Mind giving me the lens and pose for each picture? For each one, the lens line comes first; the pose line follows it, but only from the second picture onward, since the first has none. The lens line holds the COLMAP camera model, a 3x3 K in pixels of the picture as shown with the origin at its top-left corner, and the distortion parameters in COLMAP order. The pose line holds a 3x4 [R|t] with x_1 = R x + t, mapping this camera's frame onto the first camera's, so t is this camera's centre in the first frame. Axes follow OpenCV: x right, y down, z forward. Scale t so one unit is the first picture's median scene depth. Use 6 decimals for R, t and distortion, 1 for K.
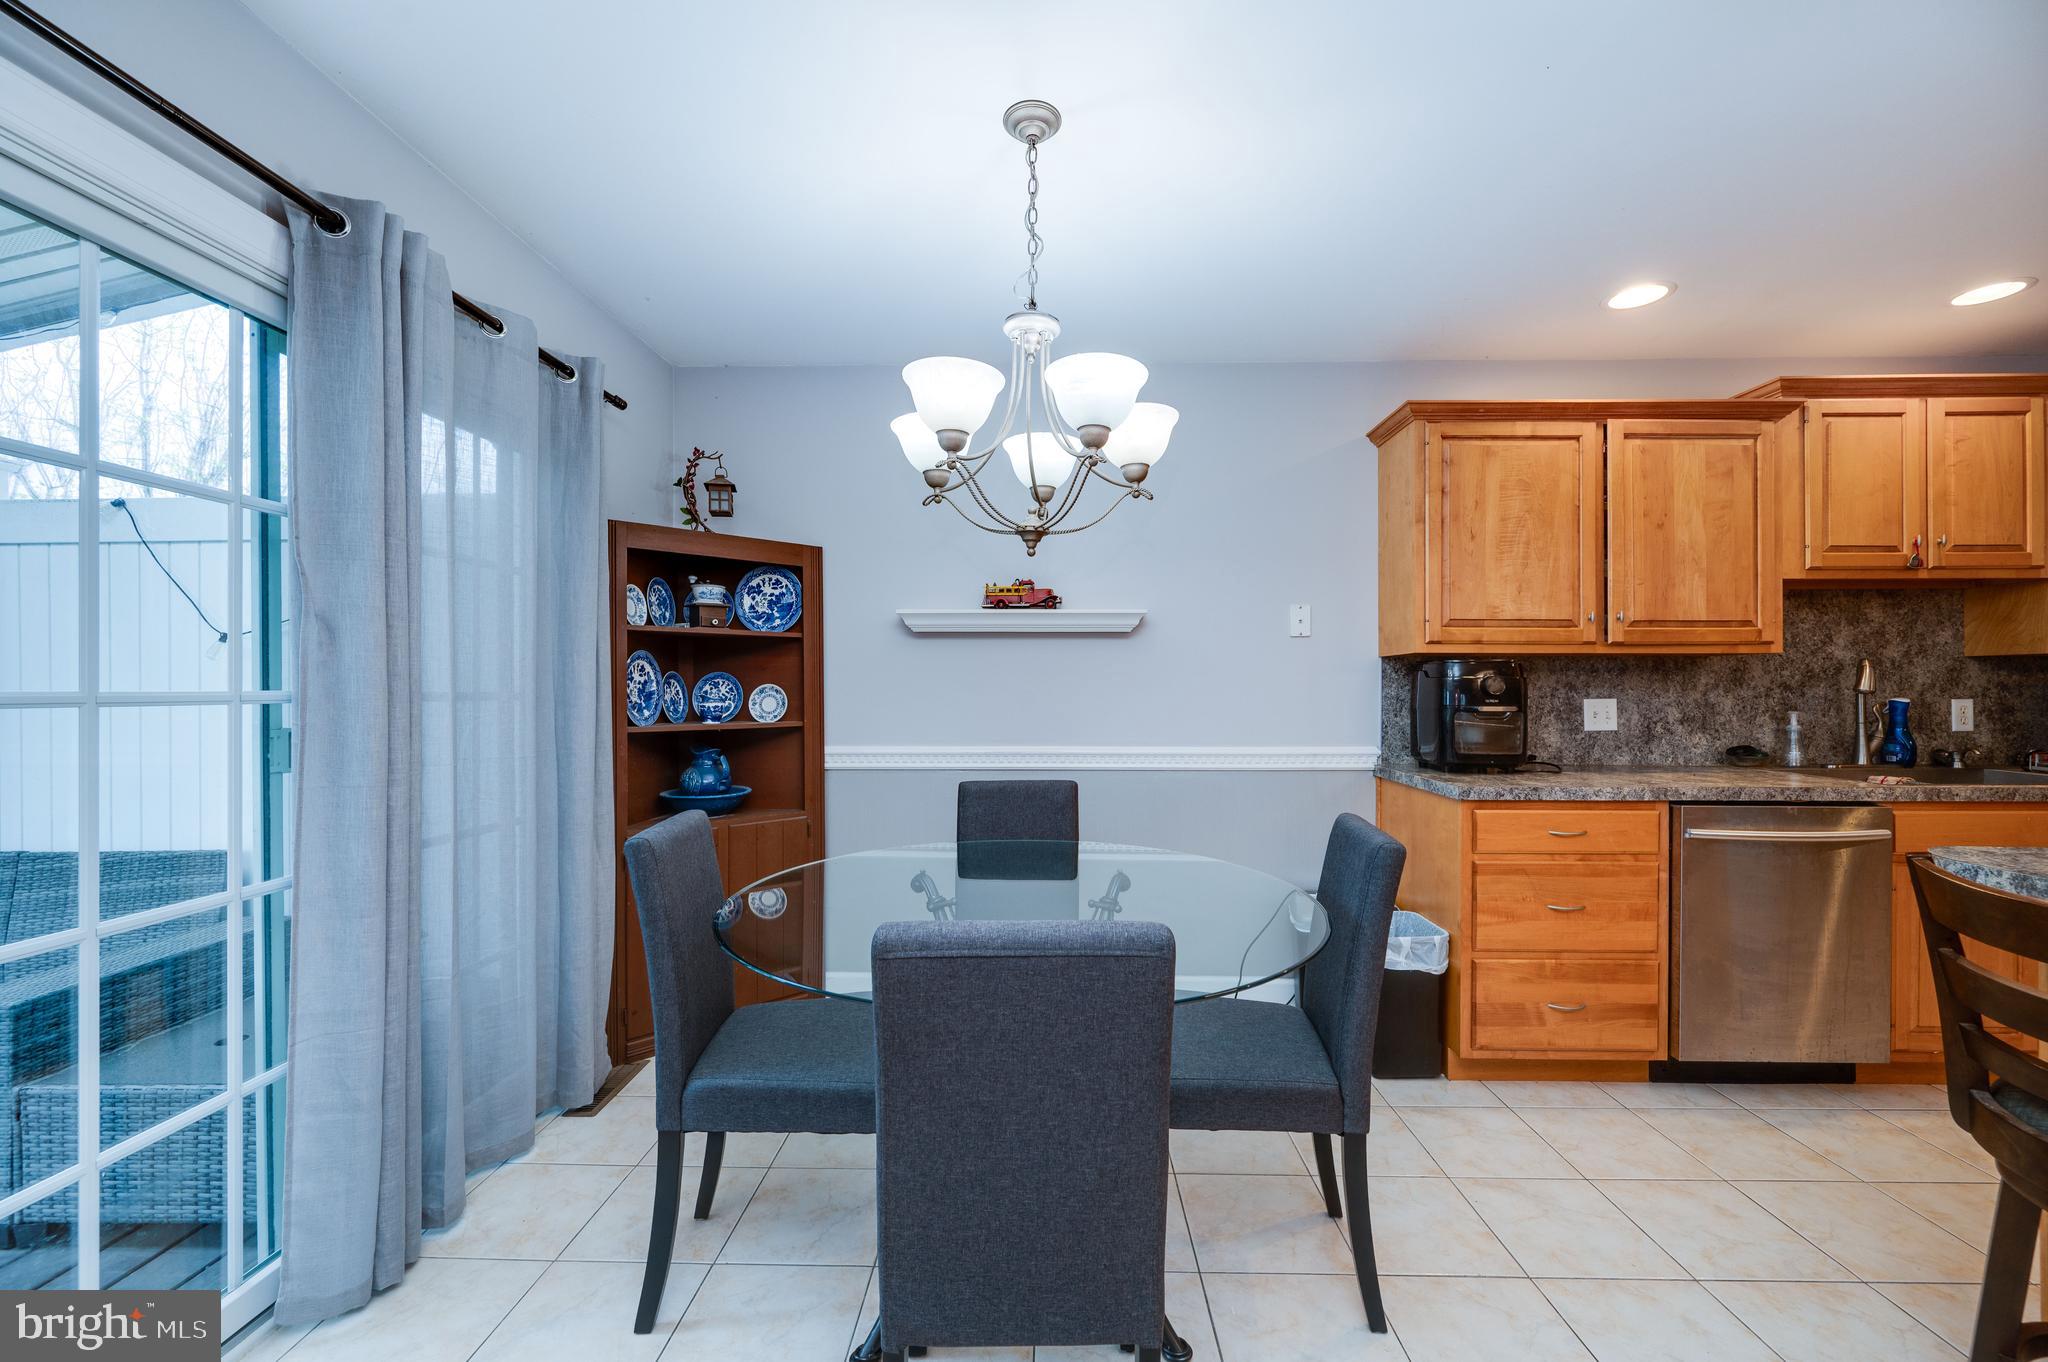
lens RADIAL K [[810.9, 0, 1031.5], [0, 810.9, 687.6], [0, 0, 1]] dist [-0.001757, -0.000233]
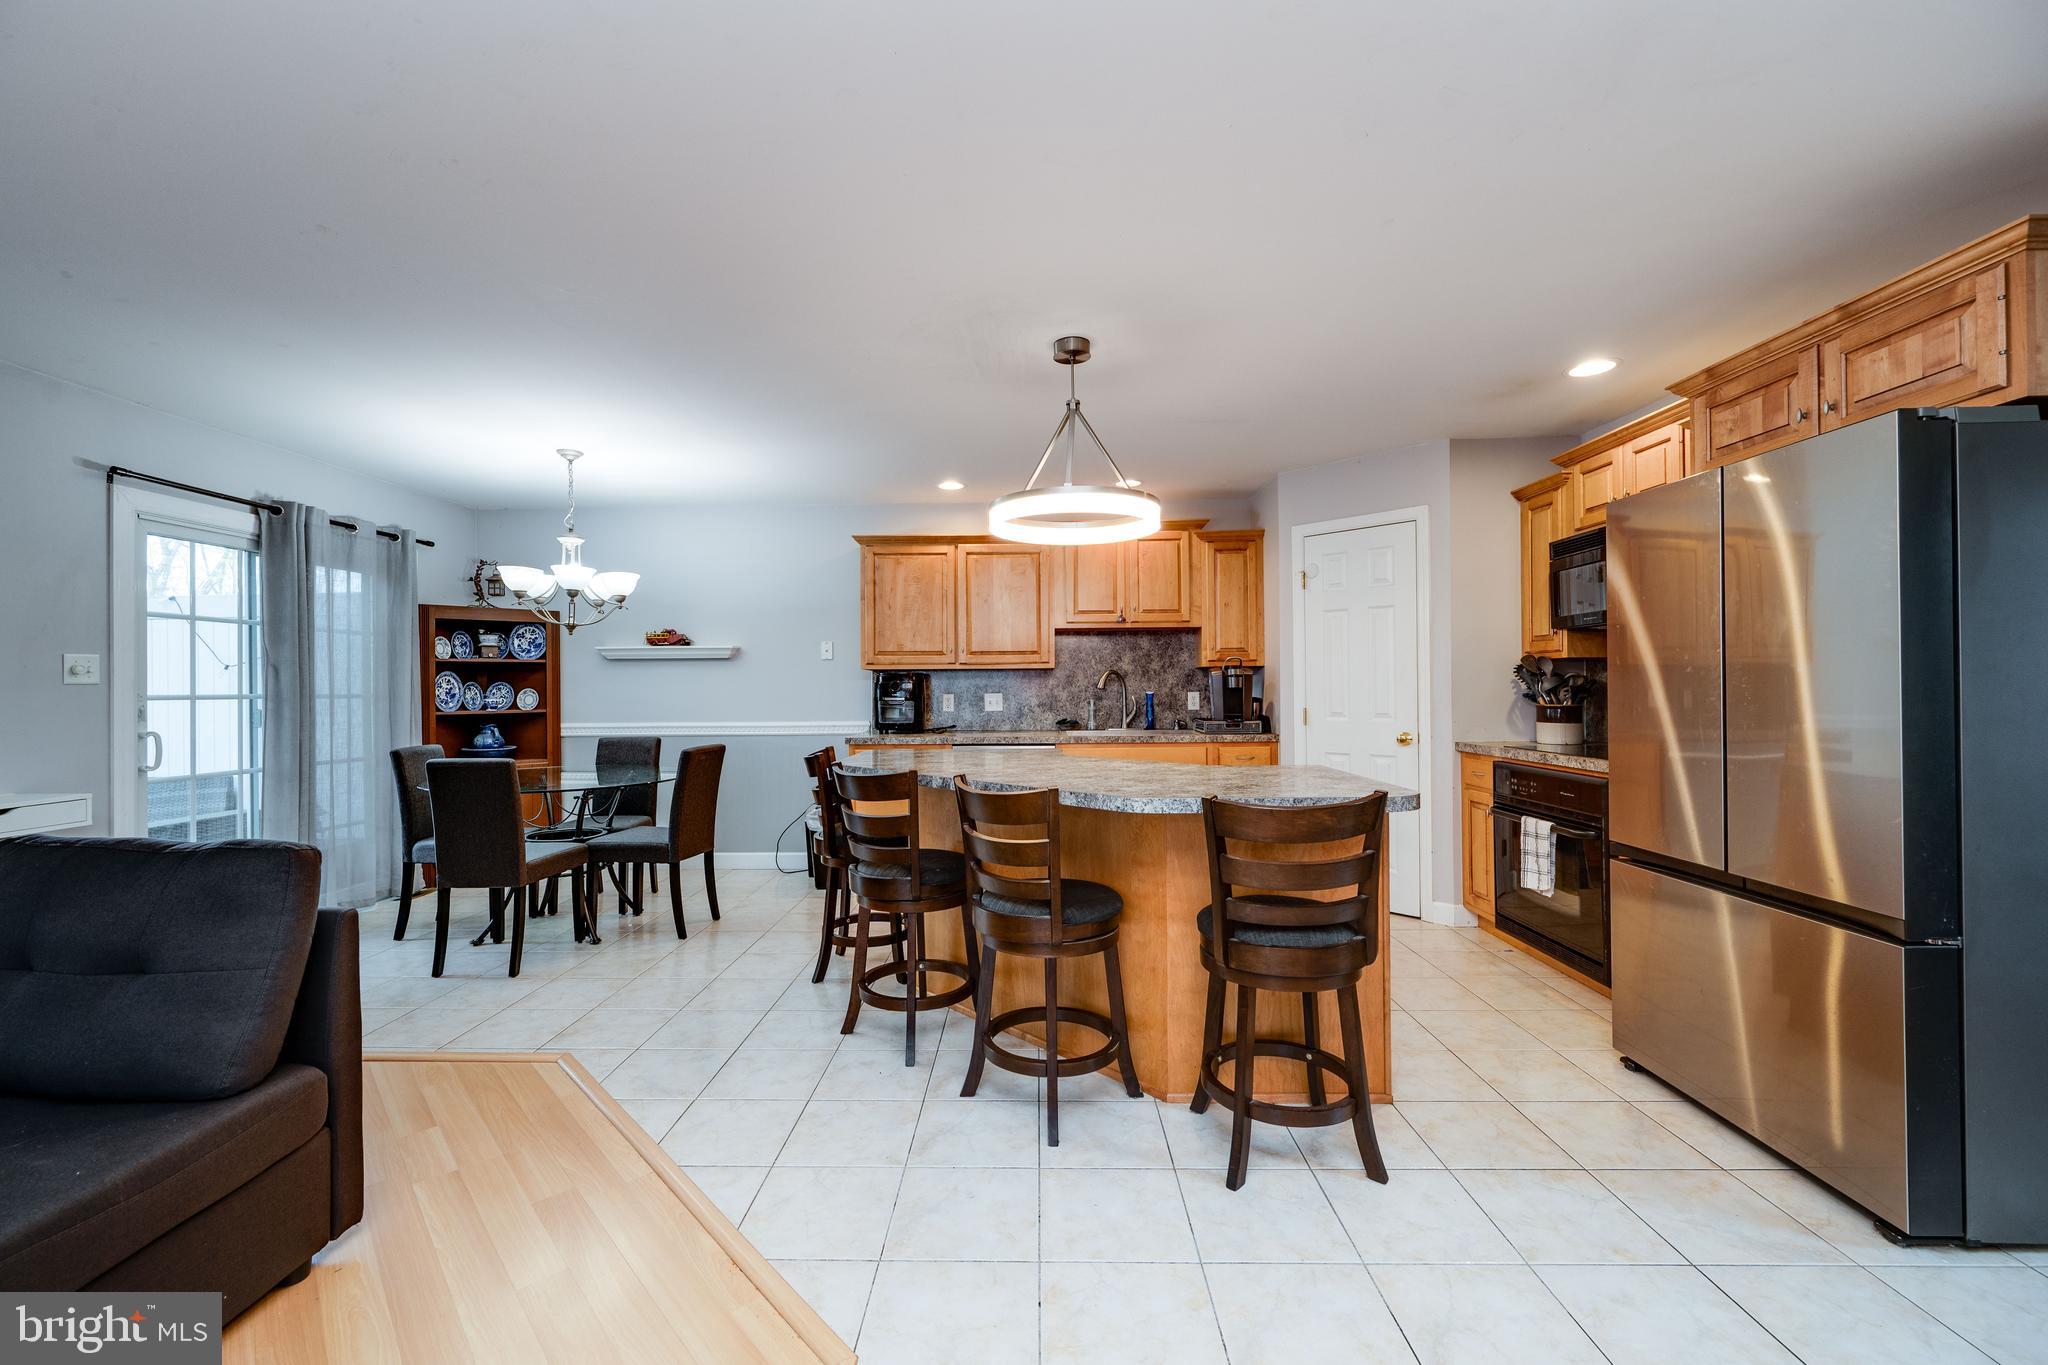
lens RADIAL K [[846.2, 0, 1024.0], [0, 846.2, 682.5], [0, 0, 1]] dist [0.001589, 0.000090]
pose [[0.999948, -0.007859, -0.006477, 0.821312], [0.007826, 0.999956, -0.005181, 0.000371], [0.006517, 0.005130, 0.999966, -0.902336]]
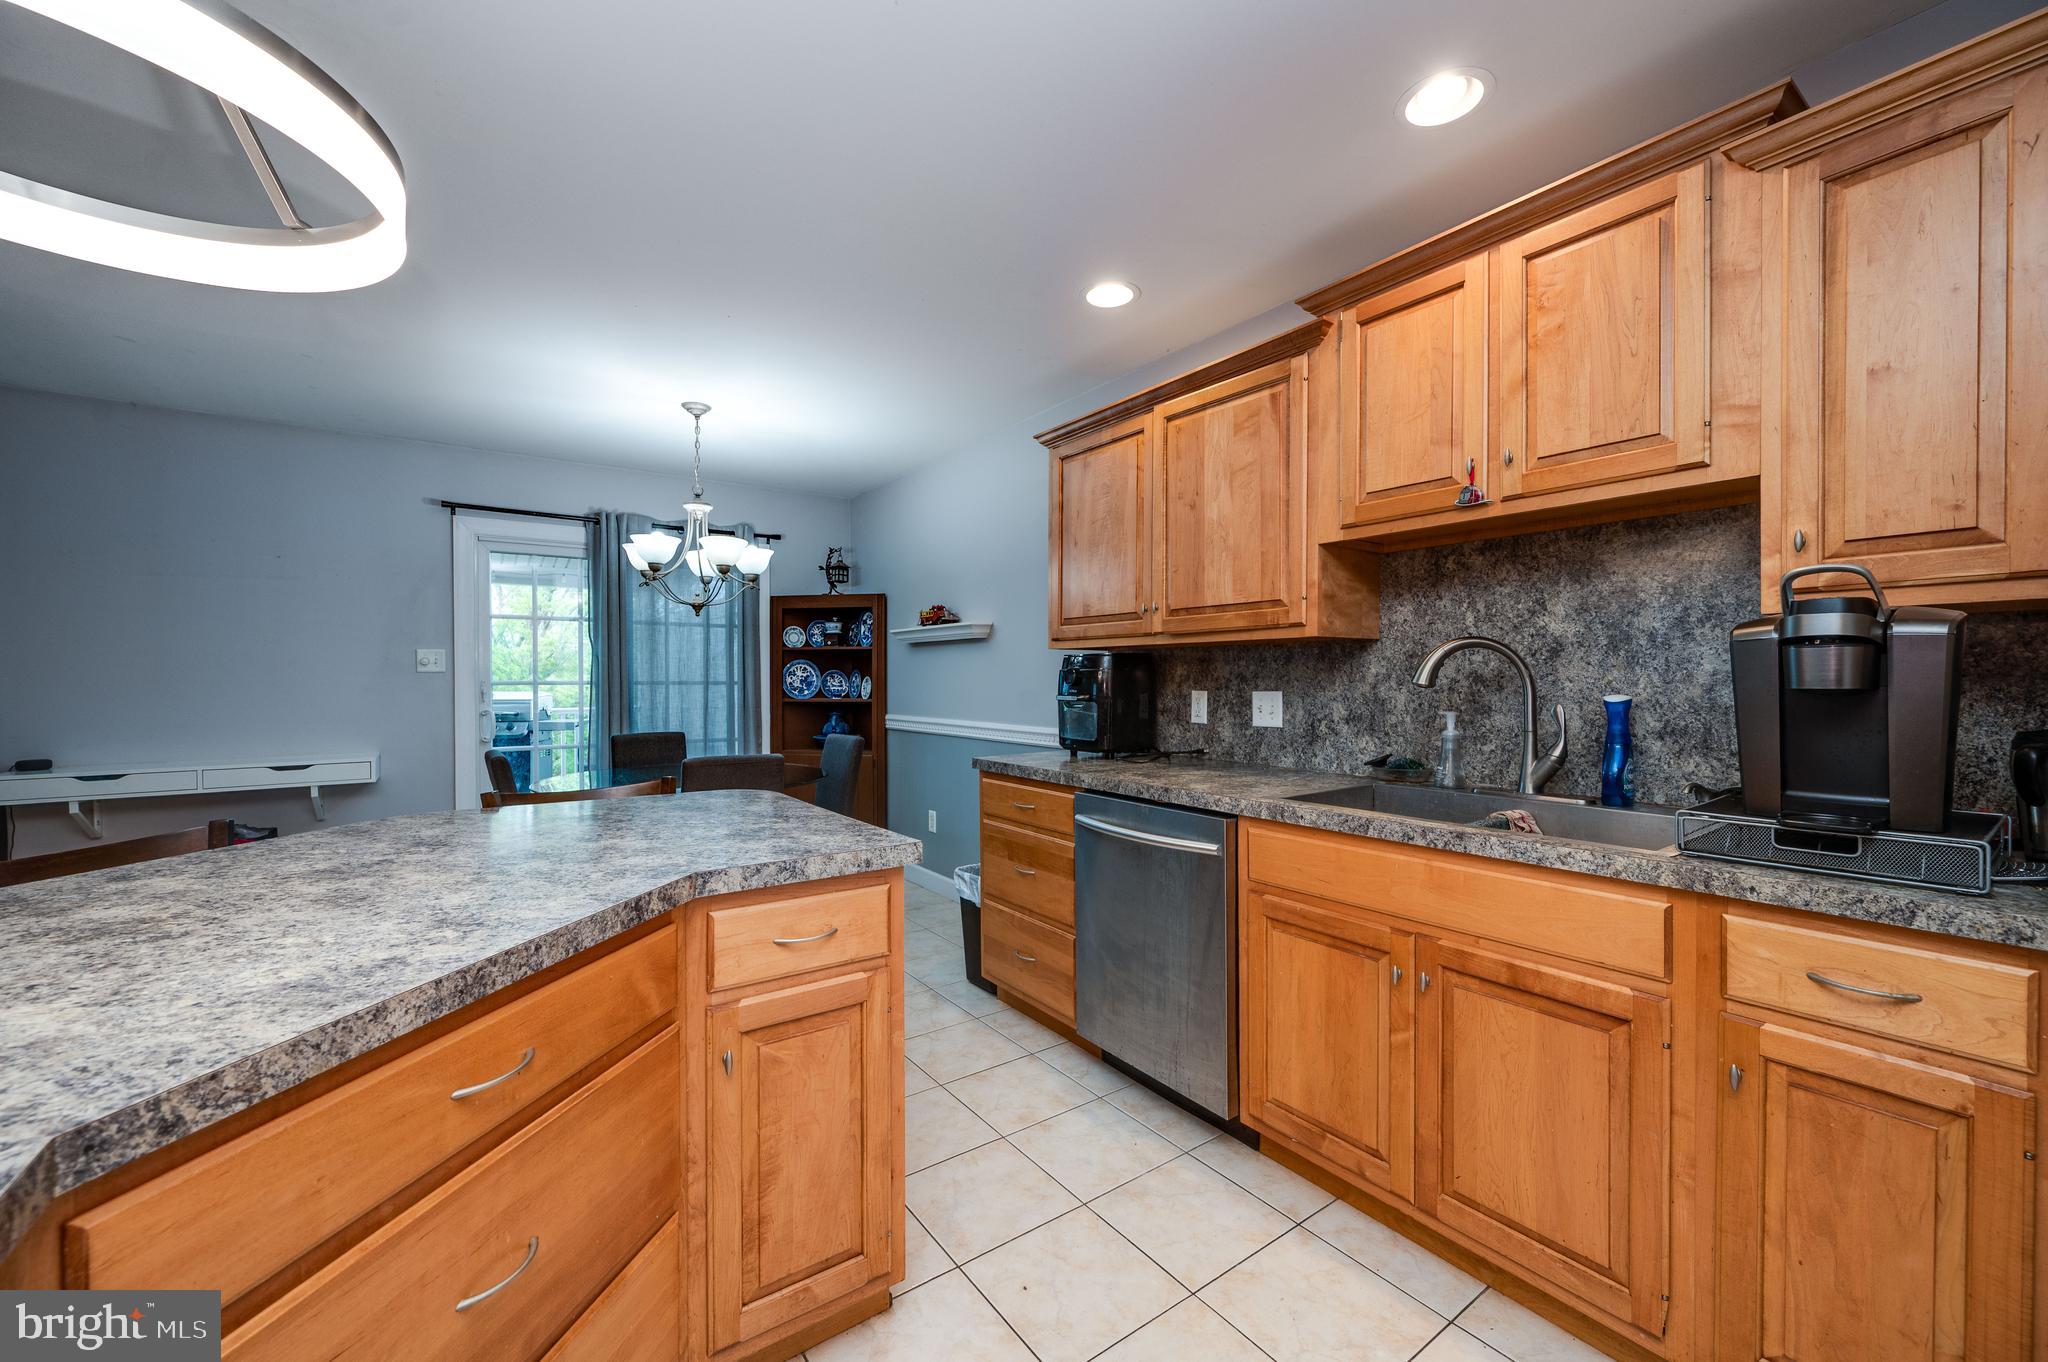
lens RADIAL K [[810.9, 0, 1031.5], [0, 810.9, 687.6], [0, 0, 1]] dist [-0.001757, -0.000233]
pose [[0.595668, 0.008711, -0.803183, 1.331009], [0.002078, 0.999921, 0.012386, -0.001923], [0.803228, -0.009047, 0.595603, 0.271203]]
